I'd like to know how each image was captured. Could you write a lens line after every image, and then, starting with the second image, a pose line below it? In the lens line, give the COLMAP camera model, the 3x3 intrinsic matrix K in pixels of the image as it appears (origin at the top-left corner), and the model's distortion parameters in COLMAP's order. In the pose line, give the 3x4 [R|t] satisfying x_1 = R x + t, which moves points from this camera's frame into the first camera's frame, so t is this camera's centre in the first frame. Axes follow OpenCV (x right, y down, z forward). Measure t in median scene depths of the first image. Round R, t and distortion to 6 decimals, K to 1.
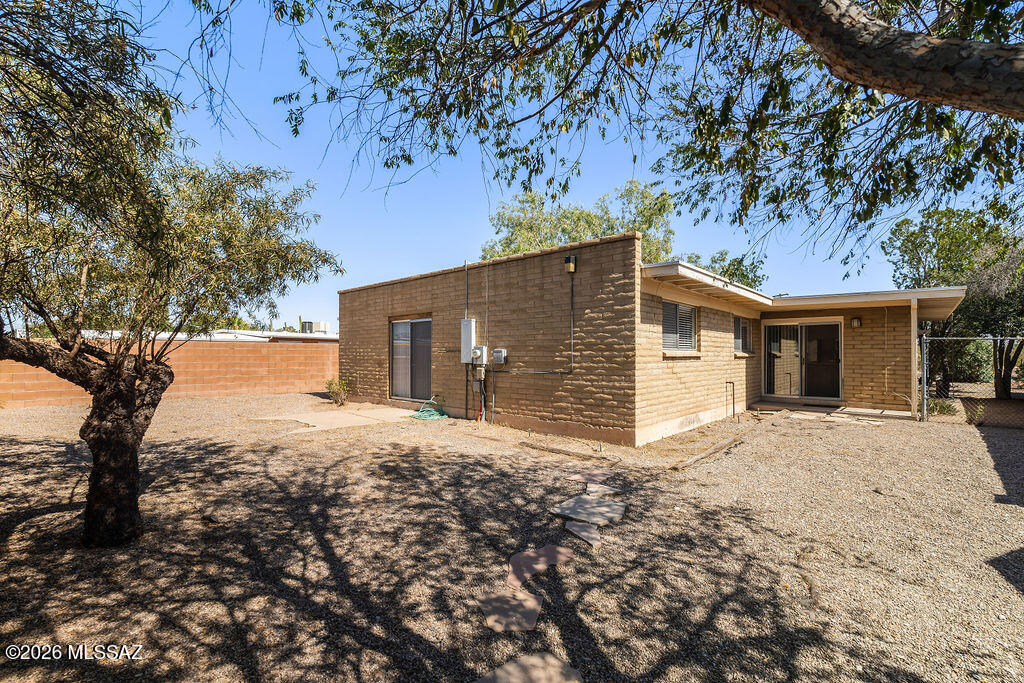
lens RADIAL K [[453.8, 0, 508.9], [0, 453.8, 345.0], [0, 0, 1]] dist [-0.000335, -0.000200]
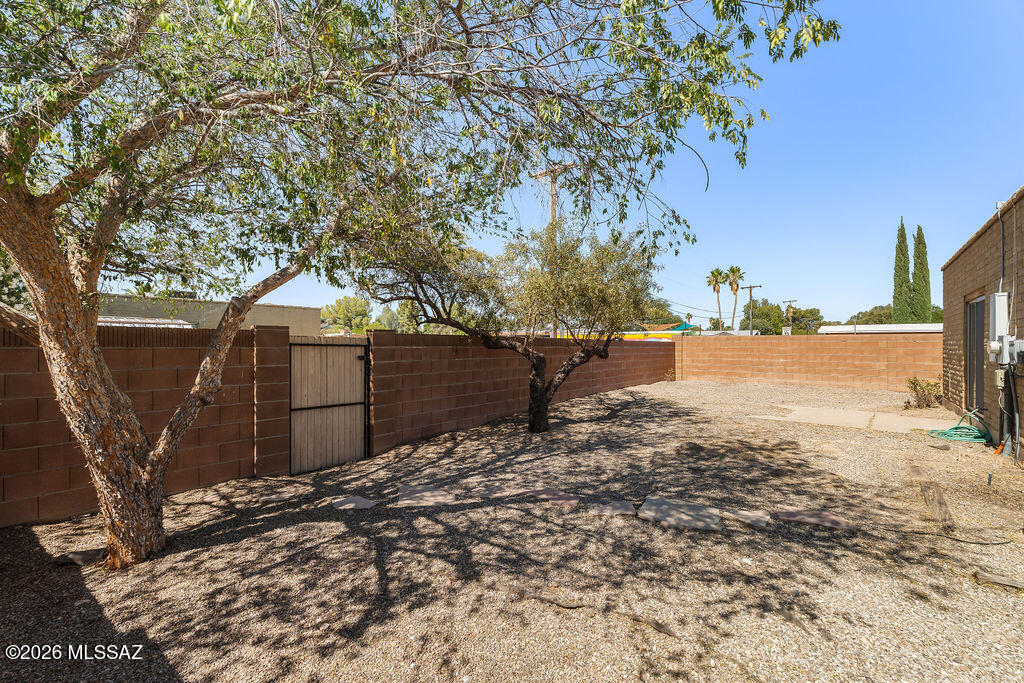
lens RADIAL K [[453.8, 0, 508.9], [0, 453.8, 345.0], [0, 0, 1]] dist [-0.000335, -0.000200]
pose [[0.073478, -0.000995, -0.997296, 1.362477], [0.016811, 0.999859, 0.000241, 0.012192], [0.997155, -0.016783, 0.073484, 0.732351]]
